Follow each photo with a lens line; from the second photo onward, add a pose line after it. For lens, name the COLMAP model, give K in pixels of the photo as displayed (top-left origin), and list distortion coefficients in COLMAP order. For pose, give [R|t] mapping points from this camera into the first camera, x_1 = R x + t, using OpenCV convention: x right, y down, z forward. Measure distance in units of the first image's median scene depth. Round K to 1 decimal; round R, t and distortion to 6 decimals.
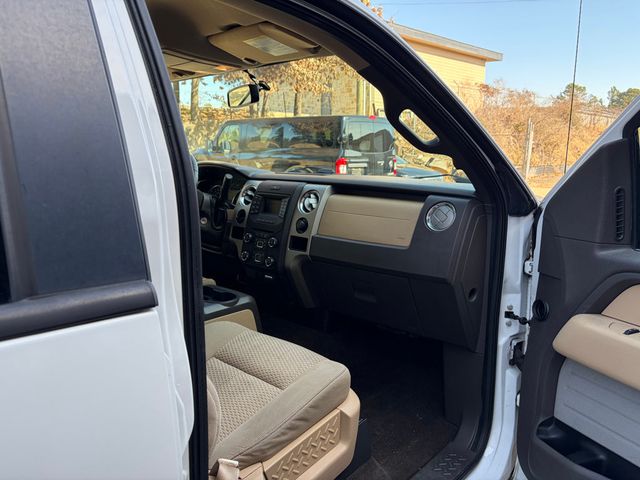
lens RADIAL K [[480.1, 0, 320.0], [0, 480.1, 240.0], [0, 0, 1]] dist [0.055816, -0.076918]
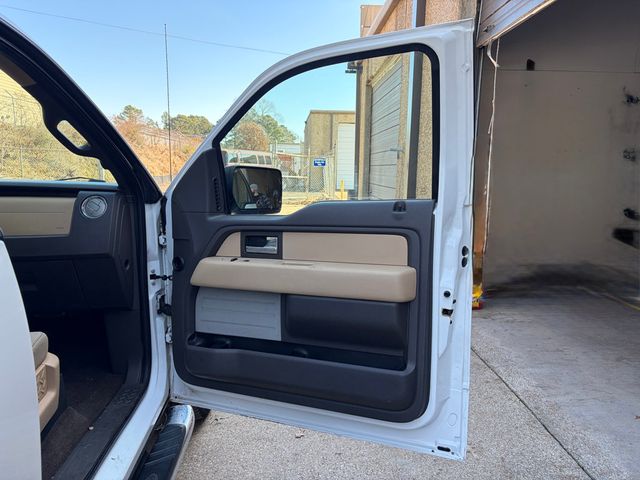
lens RADIAL K [[489.2, 0, 320.0], [0, 489.2, 240.0], [0, 0, 1]] dist [0.062898, -0.074186]
pose [[0.677048, -0.103596, 0.728611, -0.298402], [0.132564, 0.991016, 0.017722, 0.092320], [-0.723901, 0.084589, 0.684698, -0.305799]]
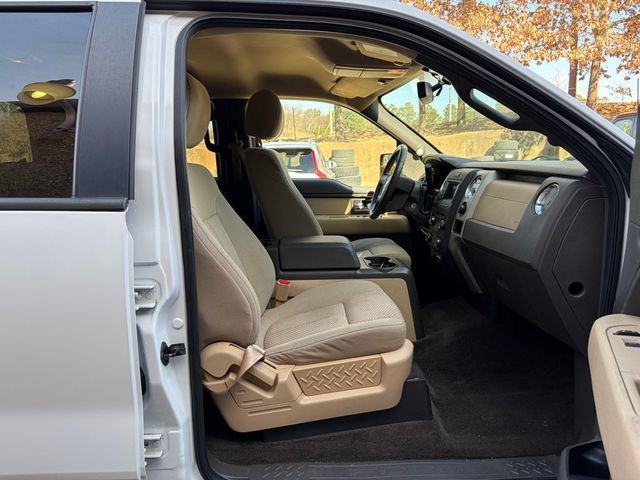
lens RADIAL K [[489.2, 0, 320.0], [0, 489.2, 240.0], [0, 0, 1]] dist [0.062898, -0.074186]
pose [[0.716664, 0.093690, -0.691097, 0.595899], [-0.103436, 0.994255, 0.027525, 0.047188], [0.689705, 0.051758, 0.722238, 0.027718]]
